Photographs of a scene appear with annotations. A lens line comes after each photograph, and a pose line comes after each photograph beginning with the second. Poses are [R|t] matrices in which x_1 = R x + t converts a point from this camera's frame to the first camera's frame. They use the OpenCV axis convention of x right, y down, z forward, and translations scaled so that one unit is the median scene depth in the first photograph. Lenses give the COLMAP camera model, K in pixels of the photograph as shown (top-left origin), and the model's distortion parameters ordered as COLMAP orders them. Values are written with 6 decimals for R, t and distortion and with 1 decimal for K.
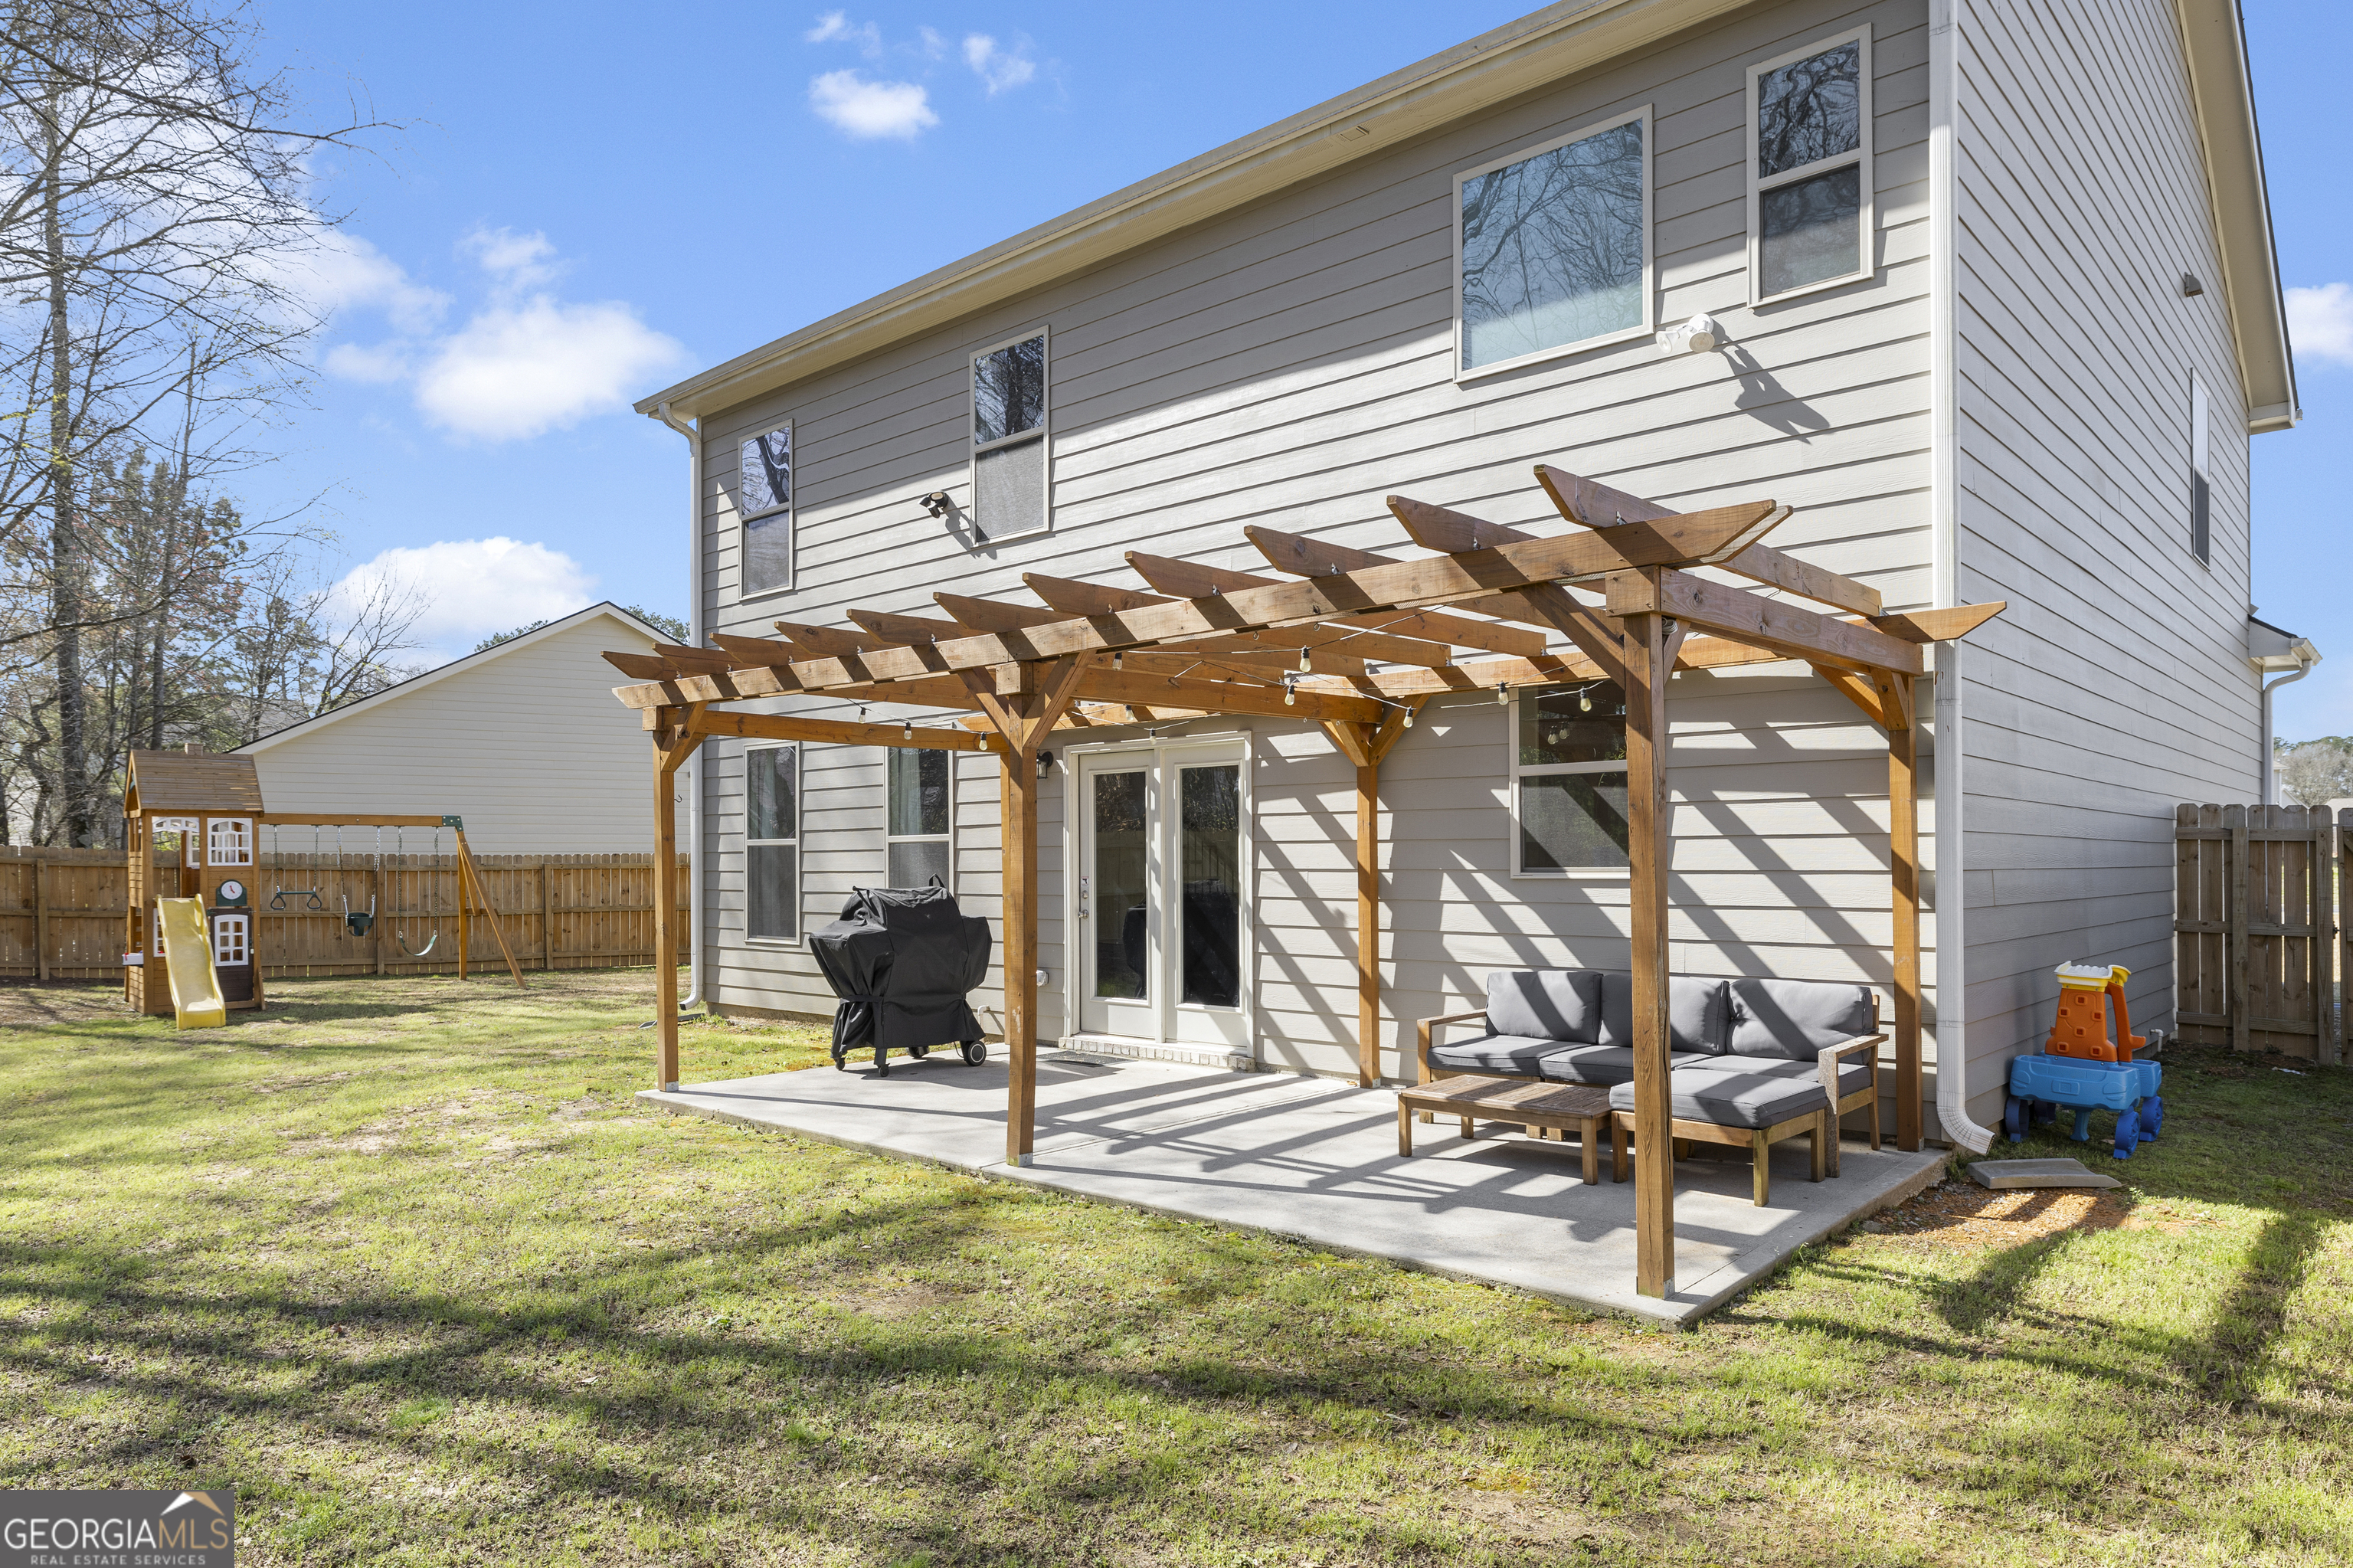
lens RADIAL K [[1466.6, 0, 1182.4], [0, 1466.6, 851.0], [0, 0, 1]] dist [0.002326, 0.003132]
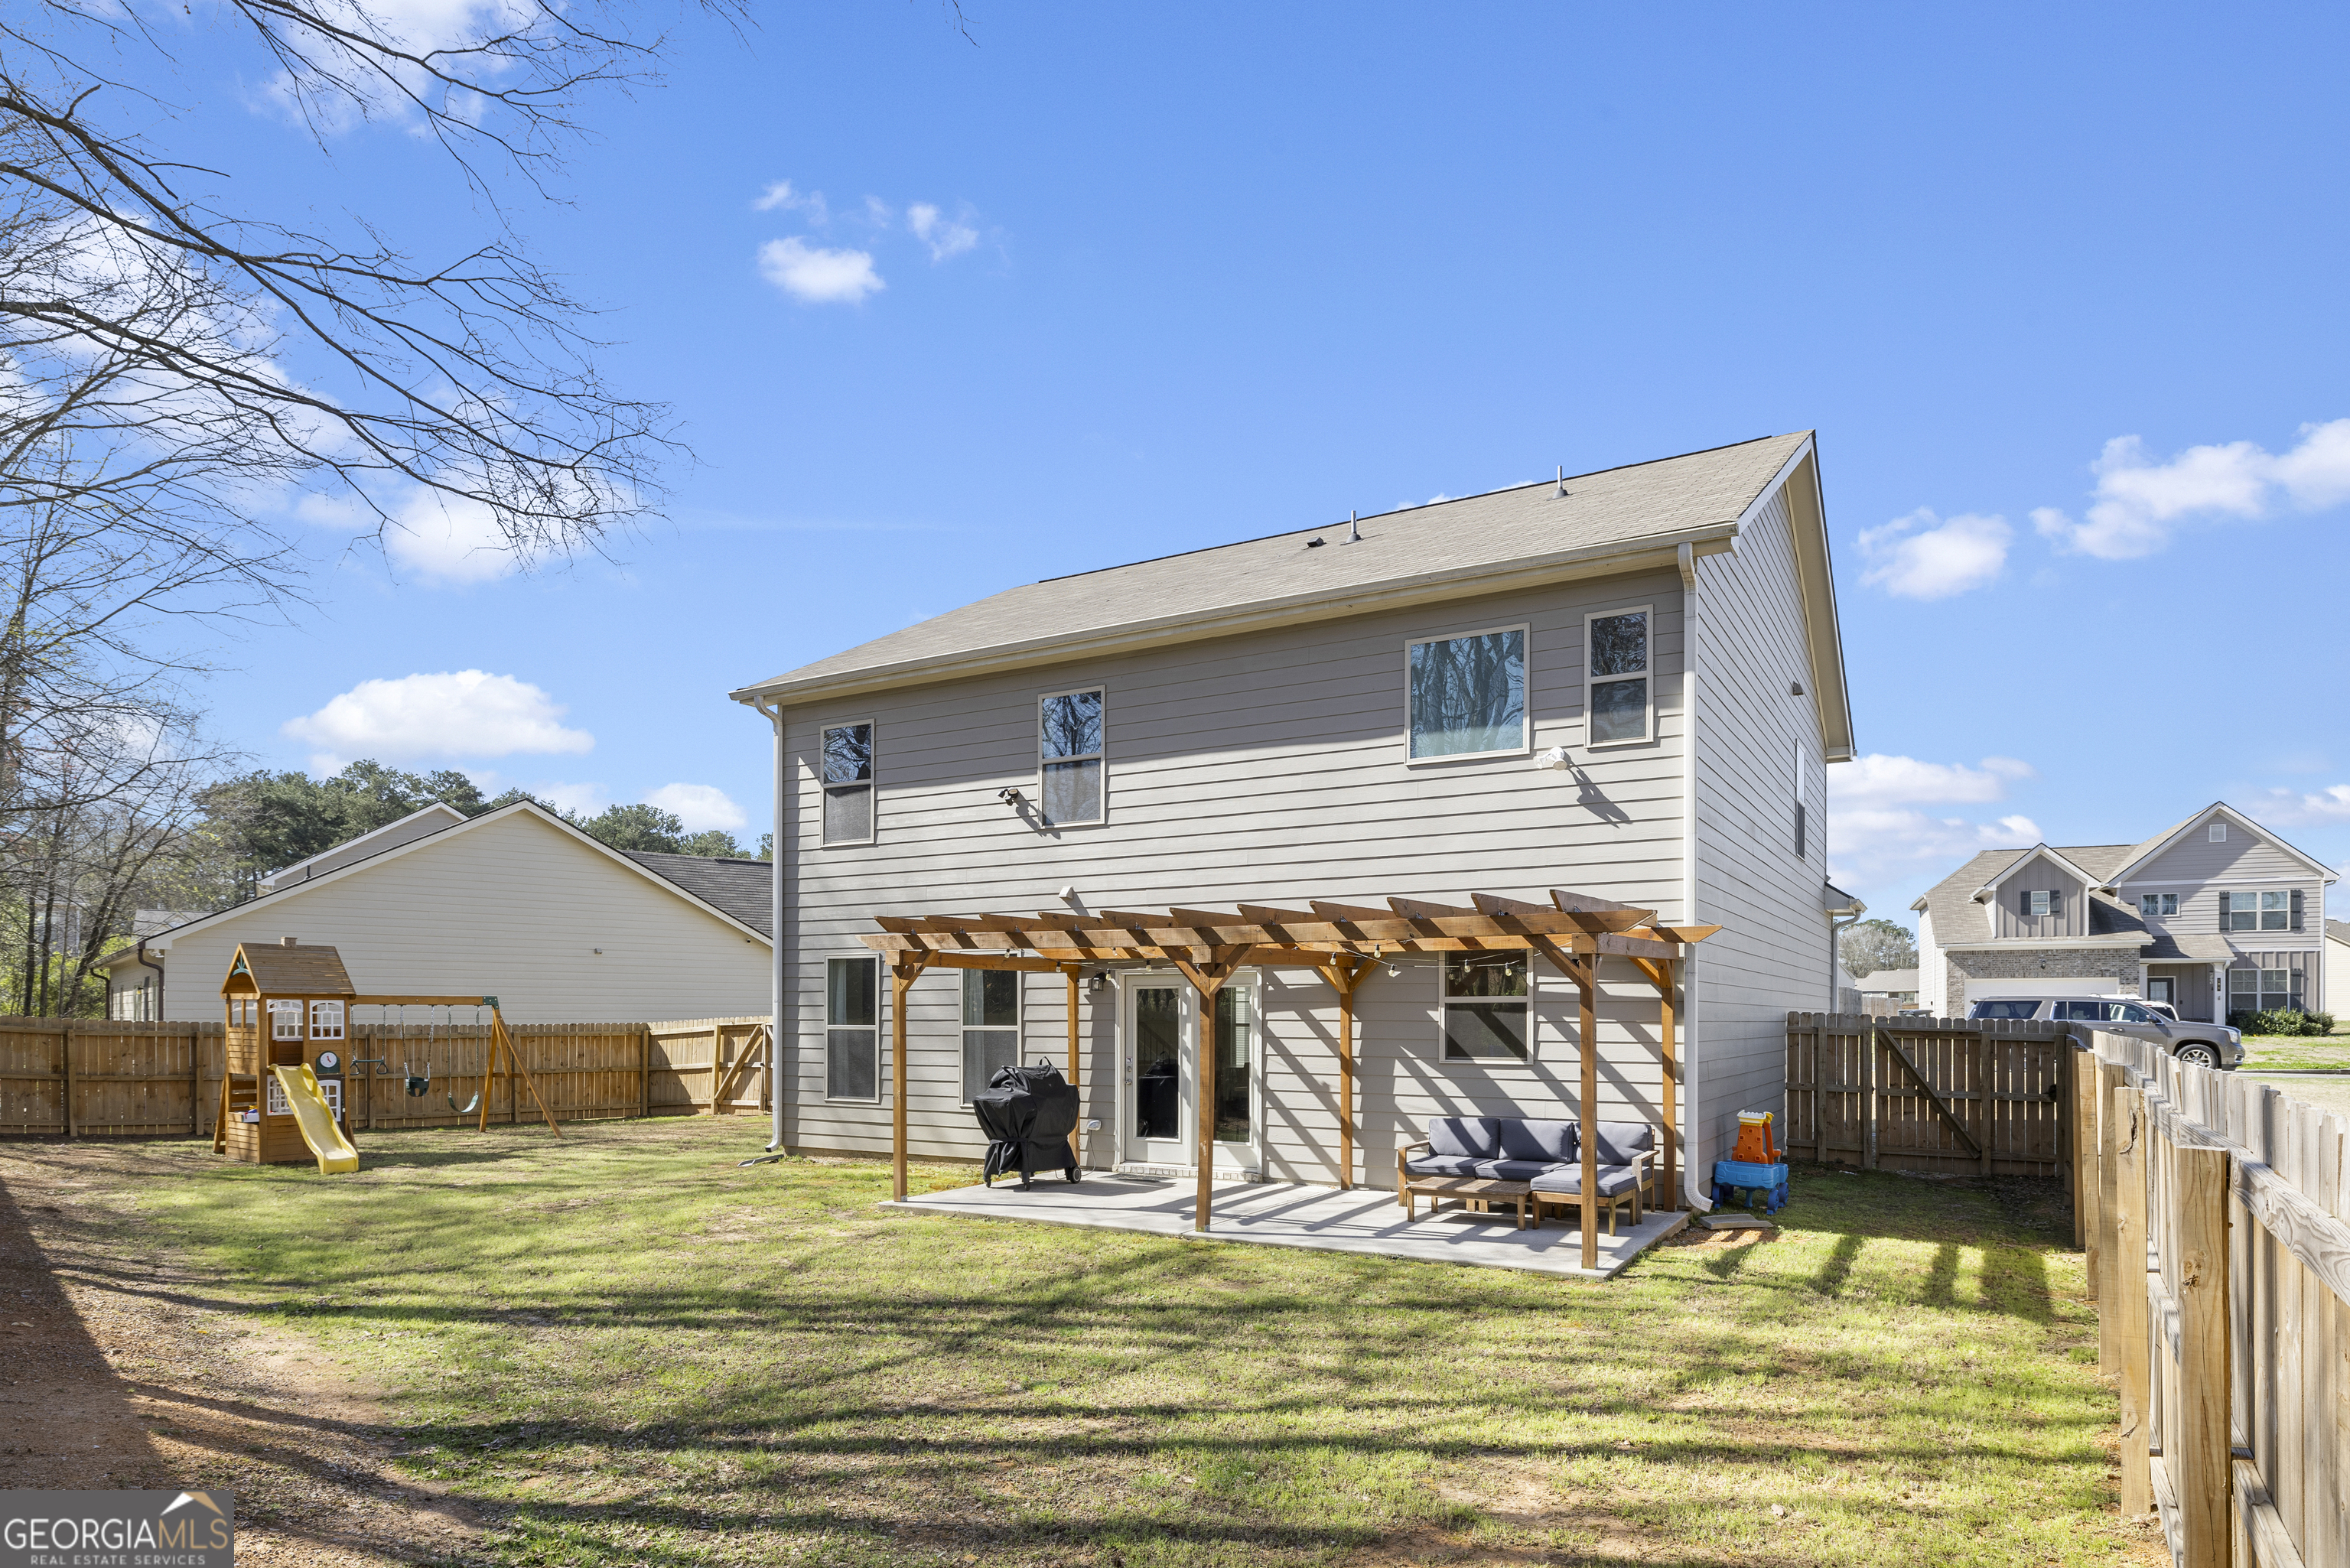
lens RADIAL K [[1354.3, 0, 1158.1], [0, 1354.3, 1014.7], [0, 0, 1]] dist [0.005380, 0.000661]
pose [[0.984129, 0.004658, 0.177392, -0.363388], [-0.005705, 0.999969, 0.005390, -0.042729], [-0.177361, -0.006316, 0.984126, -0.467768]]
